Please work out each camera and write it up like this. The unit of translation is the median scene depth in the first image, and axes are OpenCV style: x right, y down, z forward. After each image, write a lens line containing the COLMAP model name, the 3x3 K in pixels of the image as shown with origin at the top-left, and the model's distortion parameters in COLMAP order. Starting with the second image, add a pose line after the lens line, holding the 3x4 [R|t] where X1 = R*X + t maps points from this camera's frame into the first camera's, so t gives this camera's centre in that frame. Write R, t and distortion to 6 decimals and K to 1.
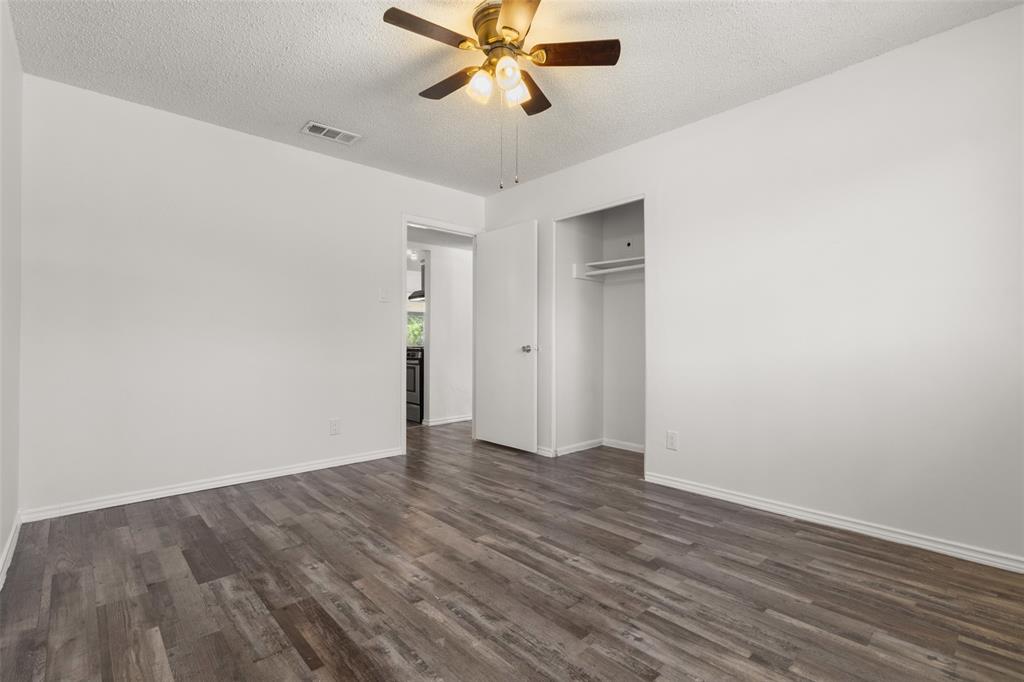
lens RADIAL K [[472.0, 0, 513.0], [0, 472.0, 340.3], [0, 0, 1]] dist [-0.000137, -0.000180]
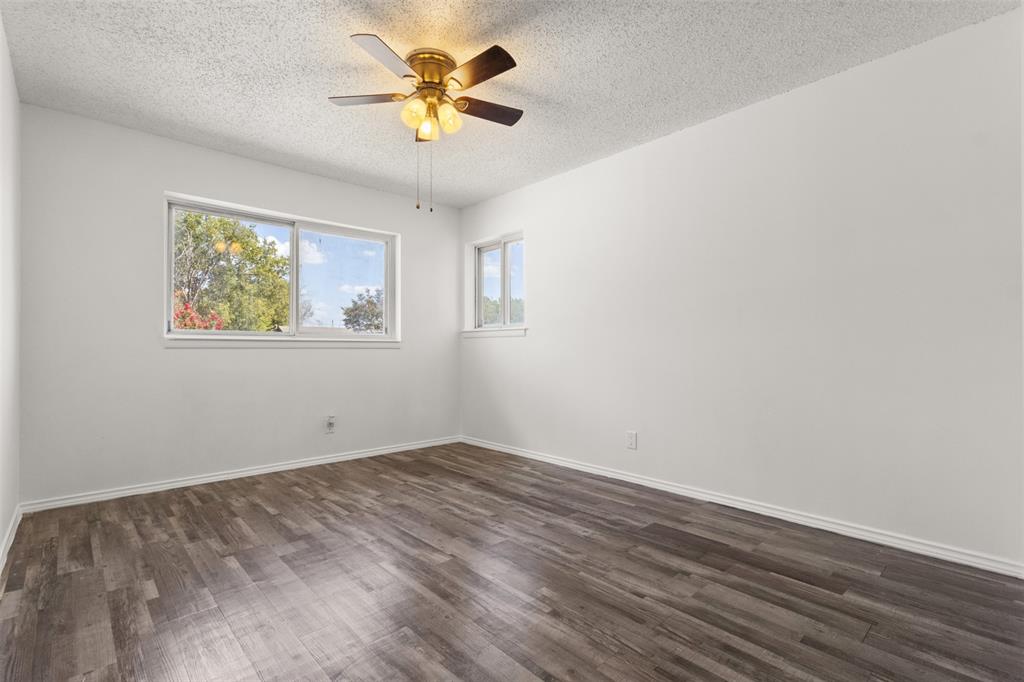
lens RADIAL K [[472.0, 0, 515.7], [0, 472.0, 345.5], [0, 0, 1]] dist [-0.000137, -0.000180]
pose [[-0.999968, -0.001817, -0.007834, -0.233405], [-0.001757, 0.999970, -0.007602, 0.006483], [0.007847, -0.007588, -0.999940, 2.280205]]
